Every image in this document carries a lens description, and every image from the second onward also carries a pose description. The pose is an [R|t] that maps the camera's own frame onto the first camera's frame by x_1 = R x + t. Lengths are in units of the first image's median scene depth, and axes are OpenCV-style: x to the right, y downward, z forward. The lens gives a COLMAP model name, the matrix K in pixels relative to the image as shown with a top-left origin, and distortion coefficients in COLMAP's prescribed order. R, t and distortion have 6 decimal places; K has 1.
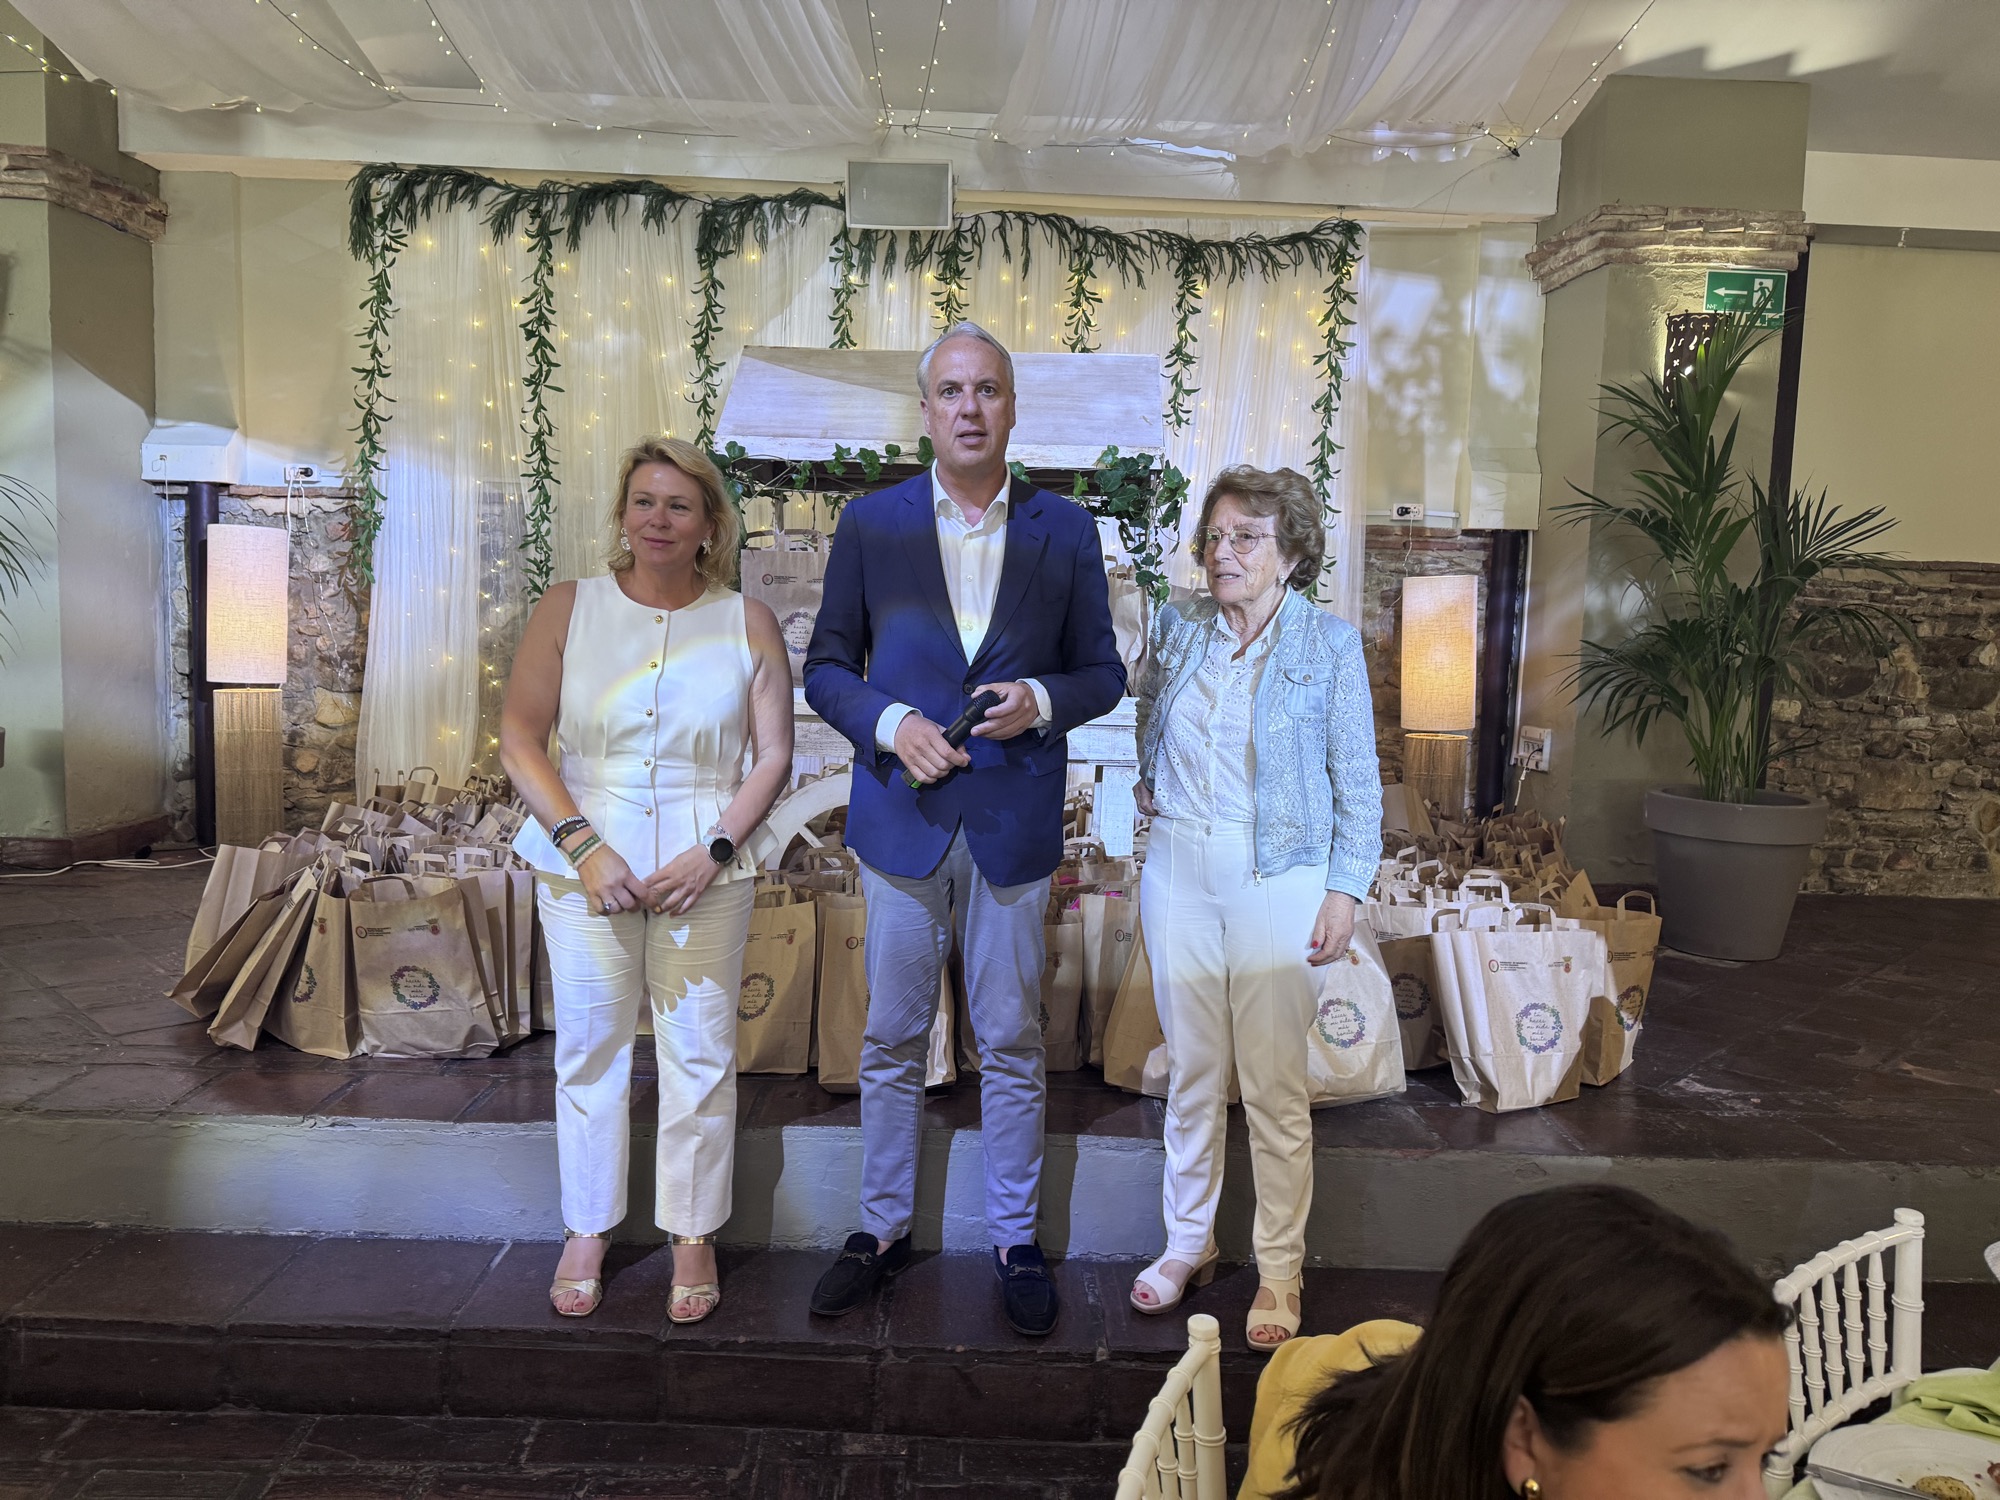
lens RADIAL K [[1473.6, 0, 1031.9], [0, 1473.6, 754.8], [0, 0, 1]] dist [0.057114, -0.041764]
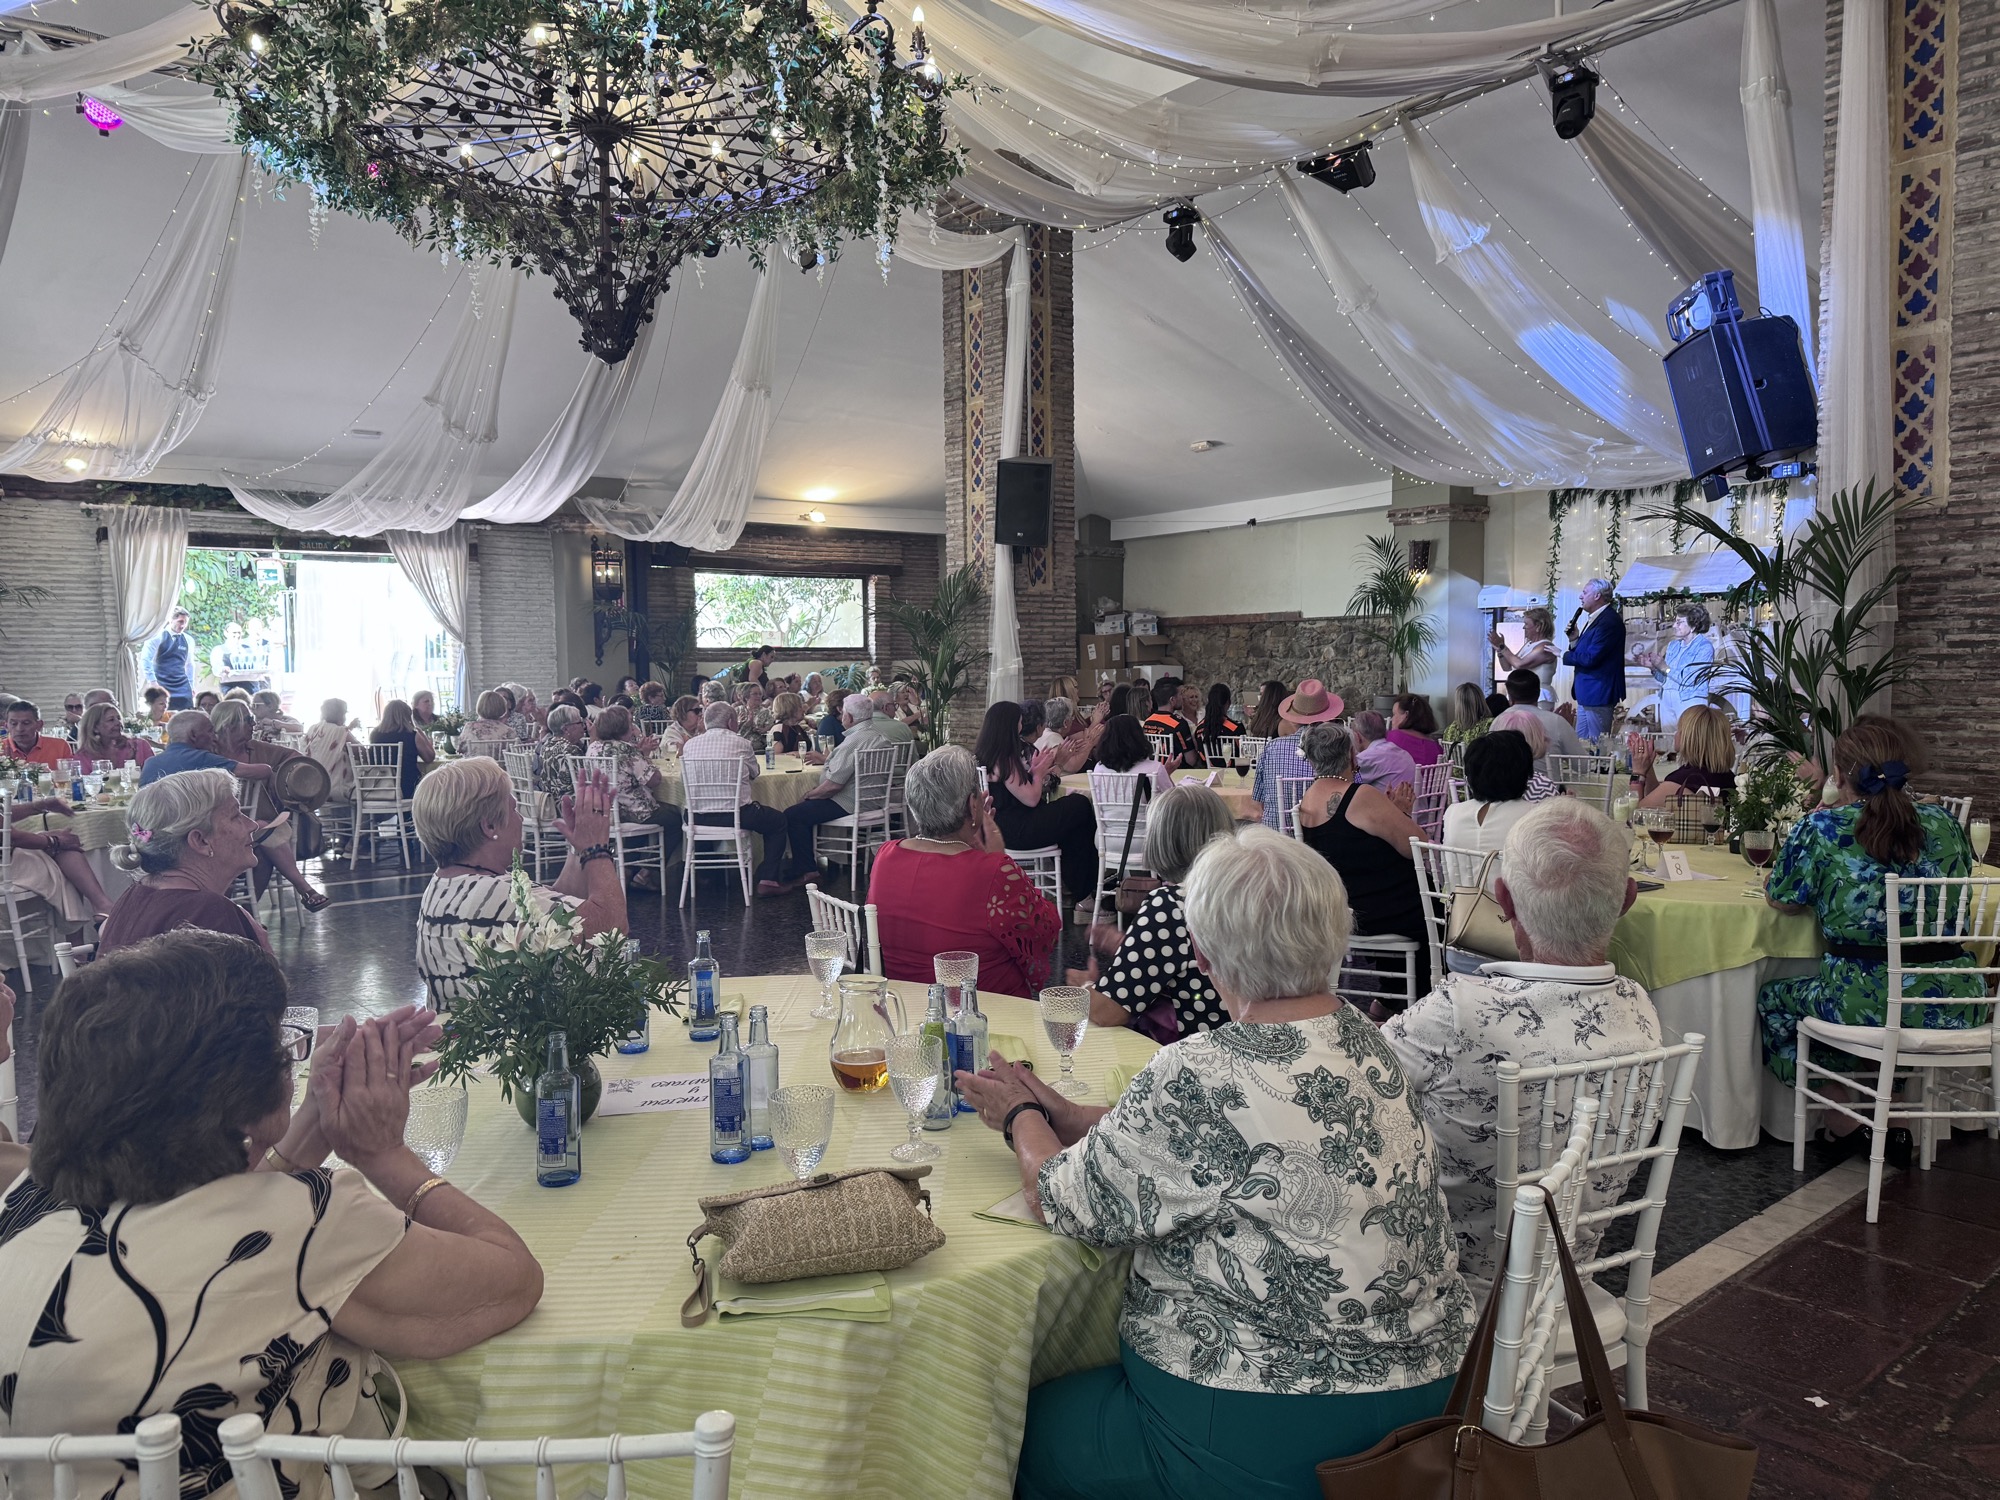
lens RADIAL K [[1473.6, 0, 934.9], [0, 1473.6, 782.5], [0, 0, 1]] dist [0.057114, -0.041764]
pose [[0.593885, 0.018441, -0.804339, 1.065265], [-0.031956, 0.999489, -0.000679, 0.178127], [0.803915, 0.026107, 0.594170, -1.486428]]
